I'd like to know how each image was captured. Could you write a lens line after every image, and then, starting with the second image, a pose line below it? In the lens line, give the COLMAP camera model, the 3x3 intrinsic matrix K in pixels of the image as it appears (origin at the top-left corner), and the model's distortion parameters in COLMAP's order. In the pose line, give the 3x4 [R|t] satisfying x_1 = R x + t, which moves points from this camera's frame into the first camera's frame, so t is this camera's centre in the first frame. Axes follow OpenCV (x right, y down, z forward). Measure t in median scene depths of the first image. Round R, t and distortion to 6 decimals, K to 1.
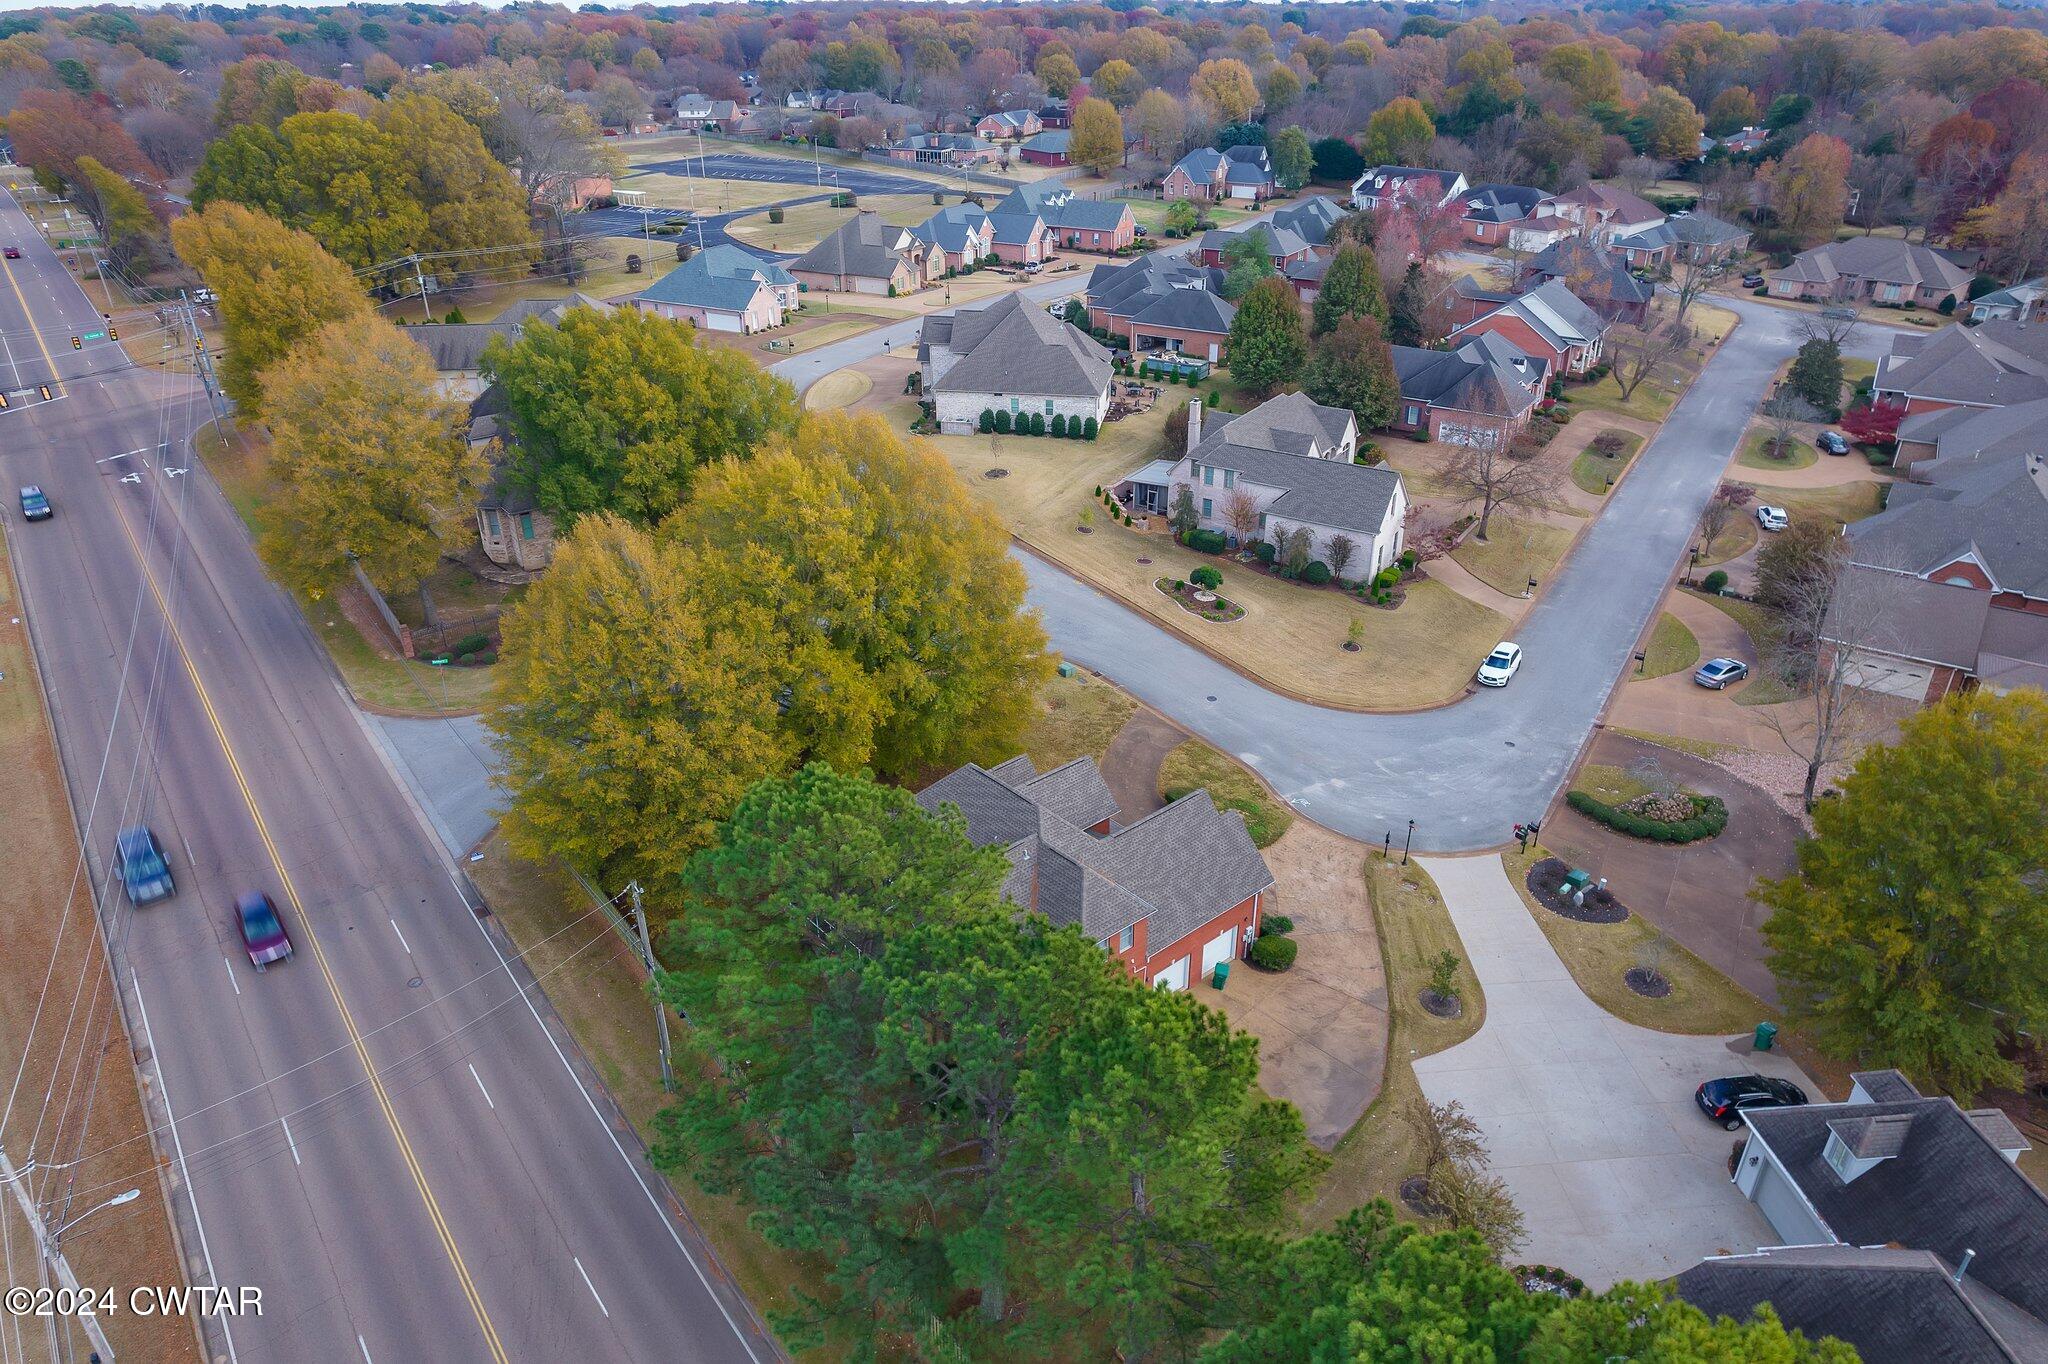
lens RADIAL K [[1328.1, 0, 1032.4], [0, 1328.1, 681.1], [0, 0, 1]] dist [-0.088272, 0.075524]
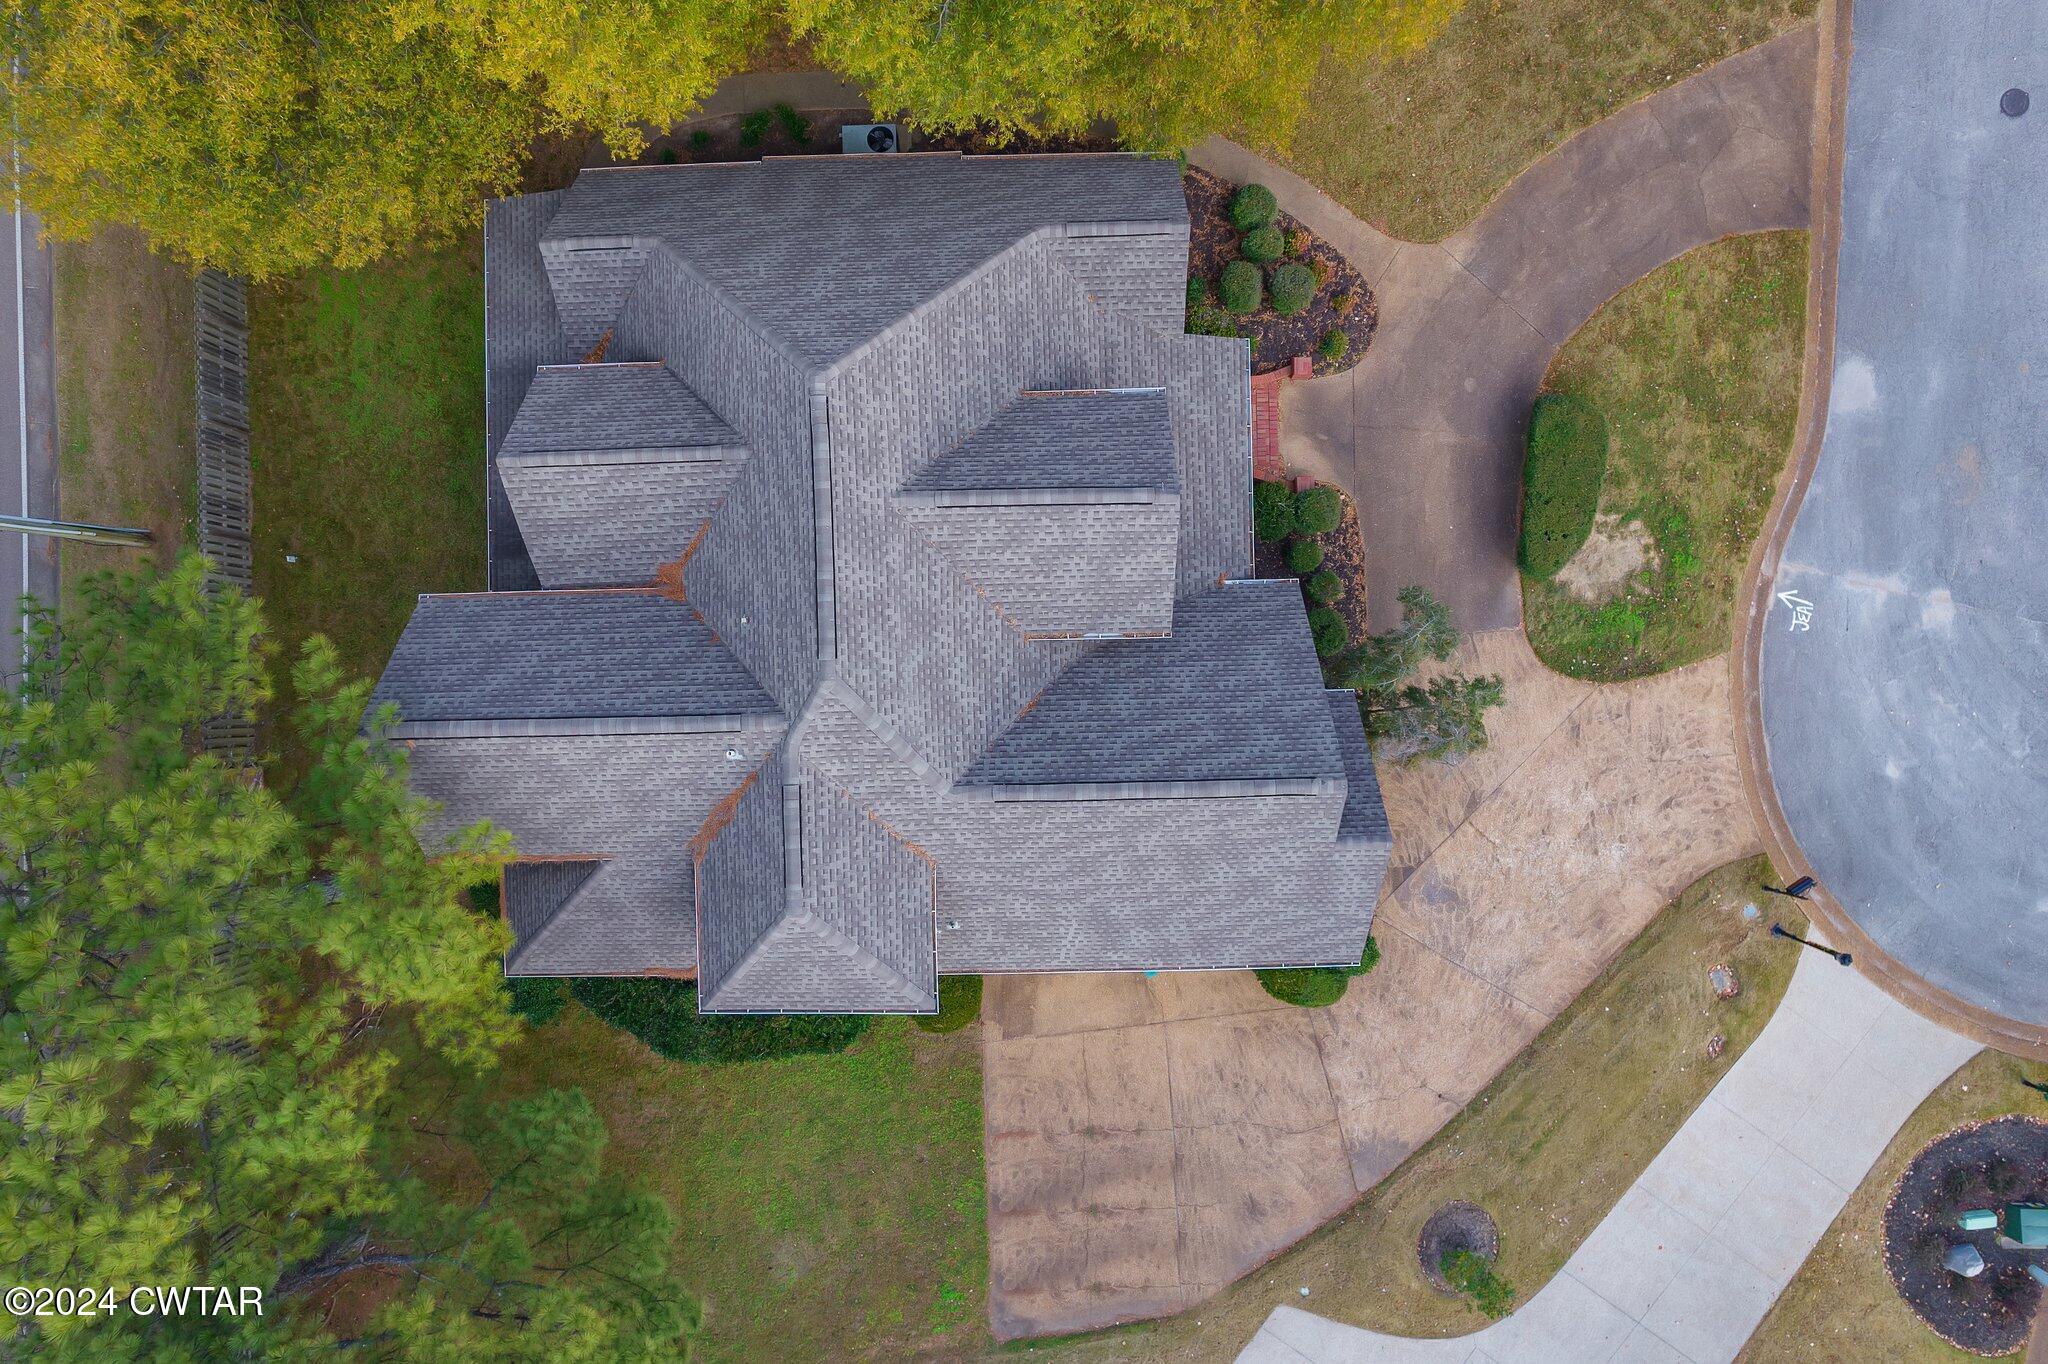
lens RADIAL K [[1328.1, 0, 1032.4], [0, 1328.1, 681.1], [0, 0, 1]] dist [-0.088272, 0.075524]
pose [[0.770663, 0.637242, -0.001000, 0.040853], [-0.286635, 0.348049, 0.892582, -0.208093], [0.569139, -0.687593, 0.450884, 0.741037]]
